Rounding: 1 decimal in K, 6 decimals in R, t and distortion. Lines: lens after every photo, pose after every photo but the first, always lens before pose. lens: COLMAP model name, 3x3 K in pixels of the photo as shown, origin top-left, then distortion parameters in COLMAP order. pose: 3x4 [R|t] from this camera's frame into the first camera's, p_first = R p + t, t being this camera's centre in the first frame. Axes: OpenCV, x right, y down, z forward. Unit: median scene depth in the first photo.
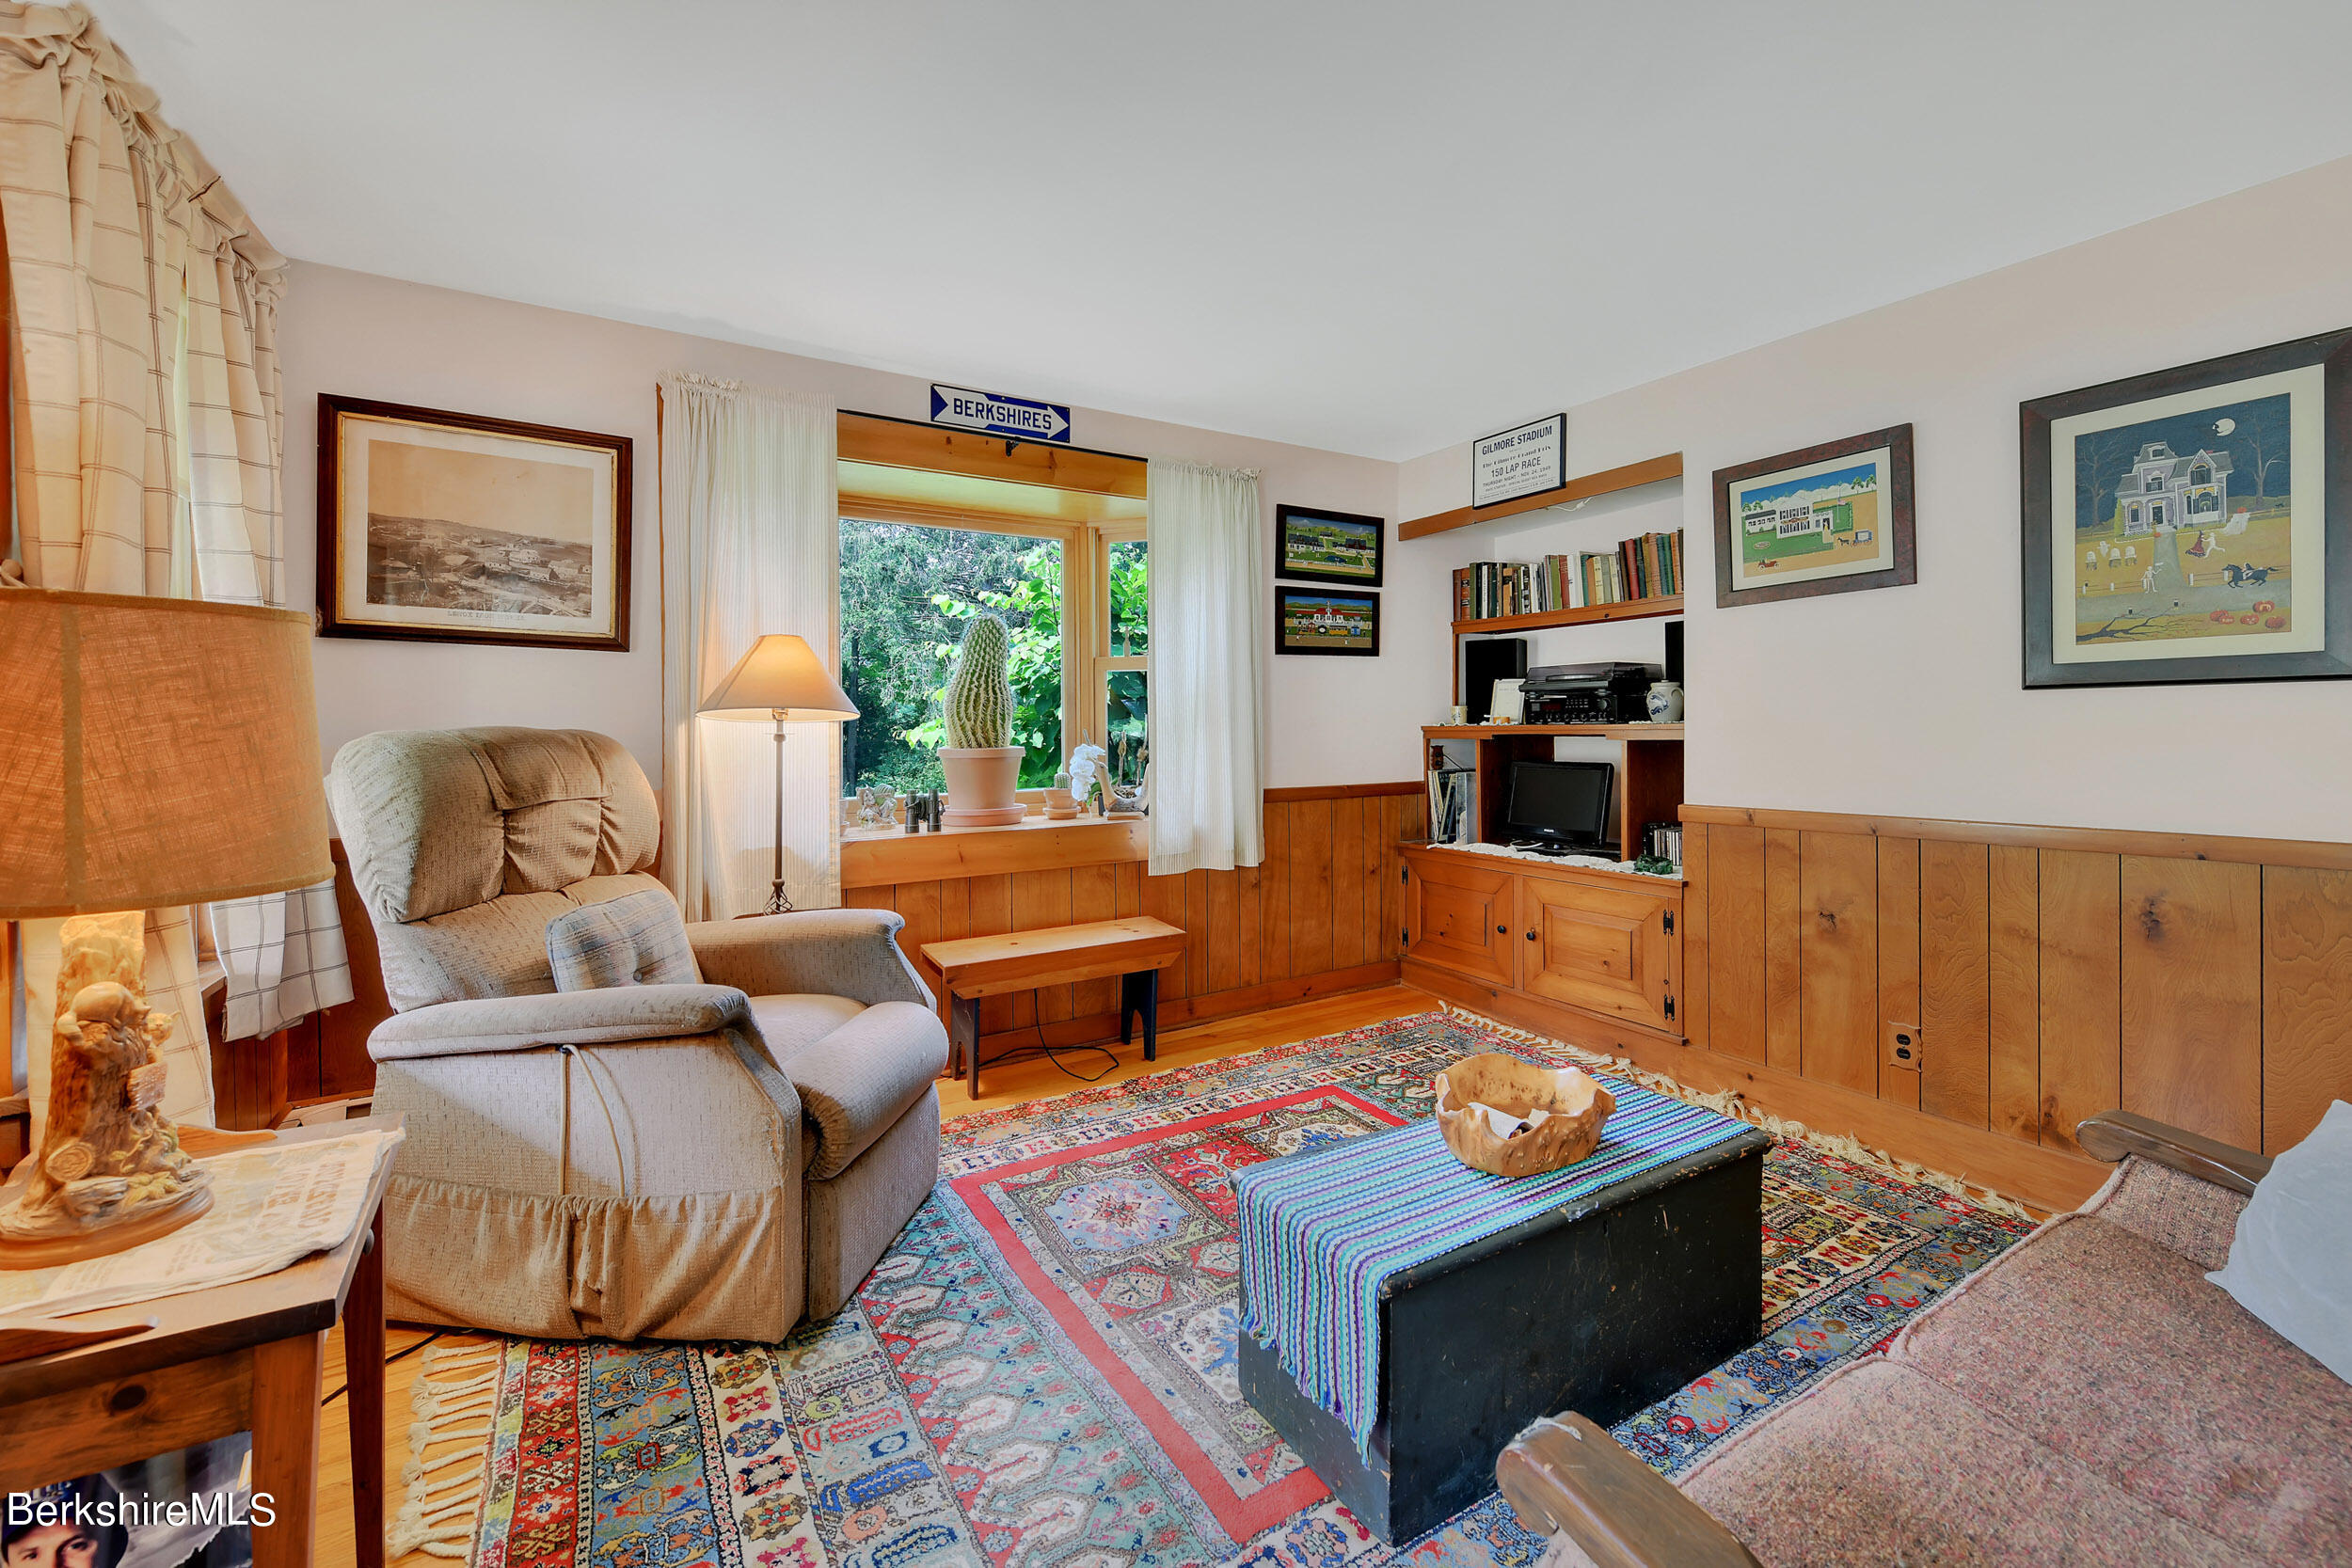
lens RADIAL K [[945.7, 0, 1196.7], [0, 945.7, 731.6], [0, 0, 1]] dist [0.002512, -0.002965]
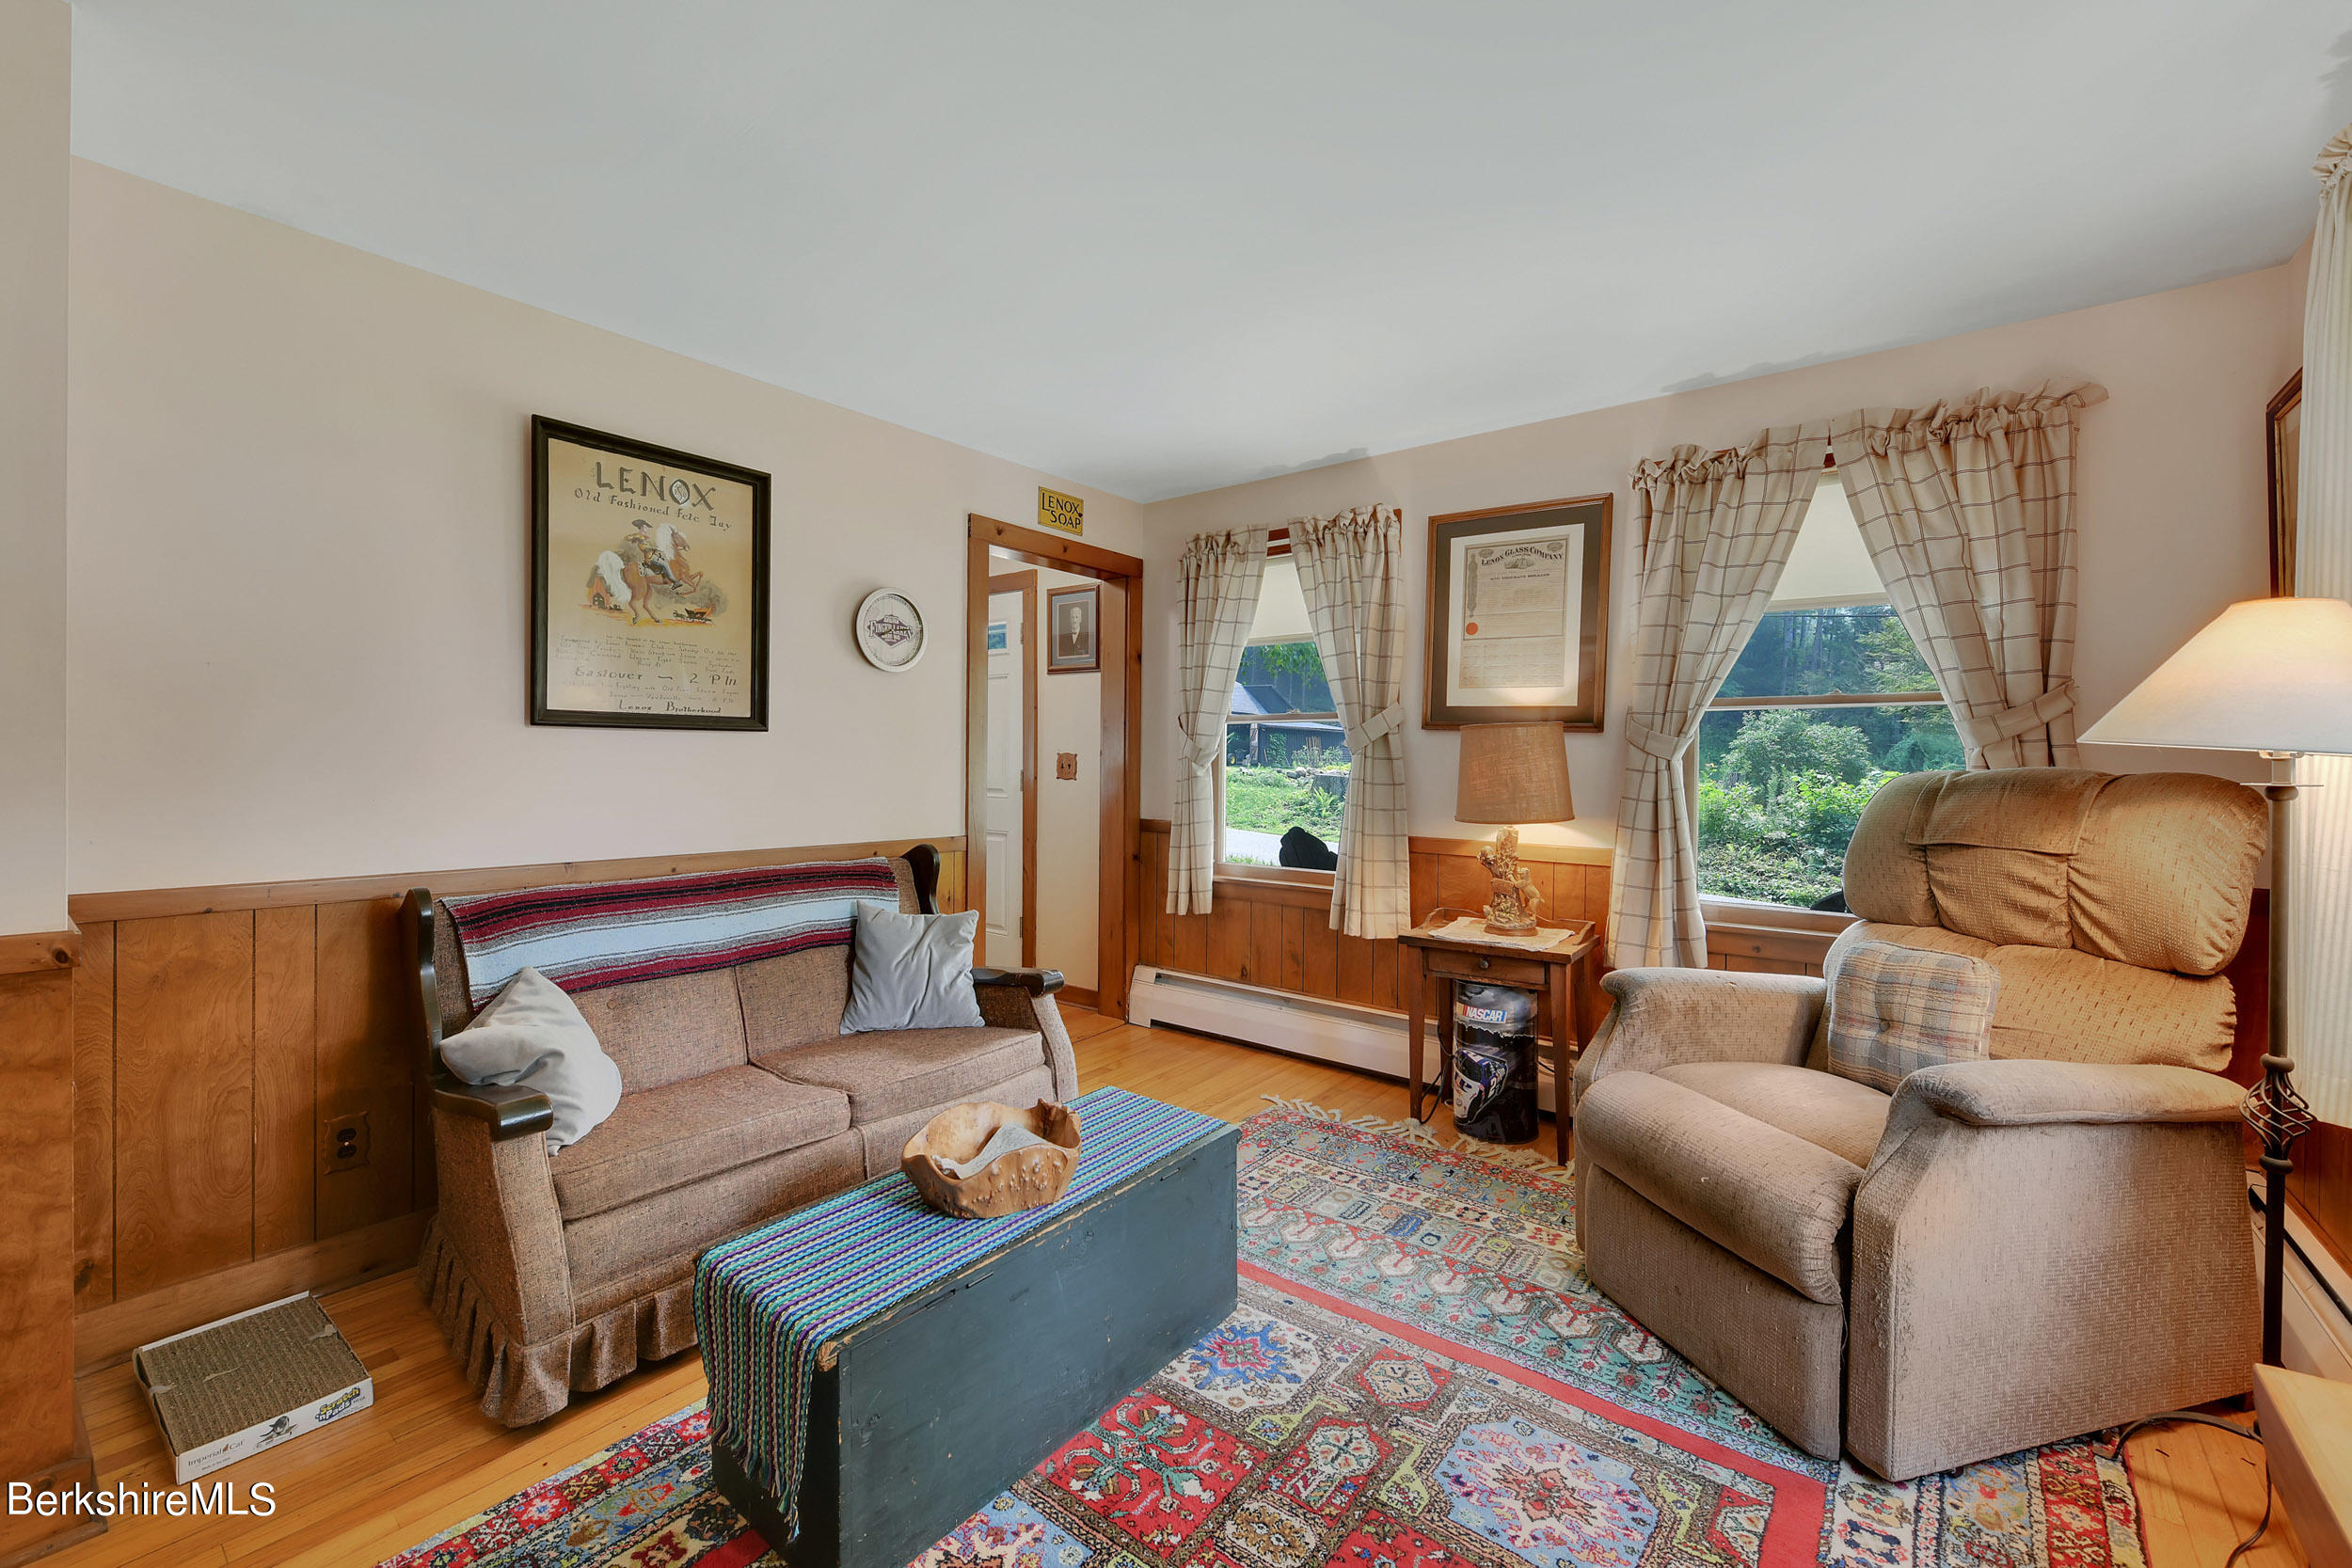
lens RADIAL K [[945.7, 0, 1178.8], [0, 945.7, 775.1], [0, 0, 1]] dist [0.002512, -0.002965]
pose [[-0.941168, -0.001913, -0.337933, 0.481990], [-0.006114, 0.999917, 0.011366, -0.006240], [0.337884, 0.012763, -0.941101, 1.927875]]
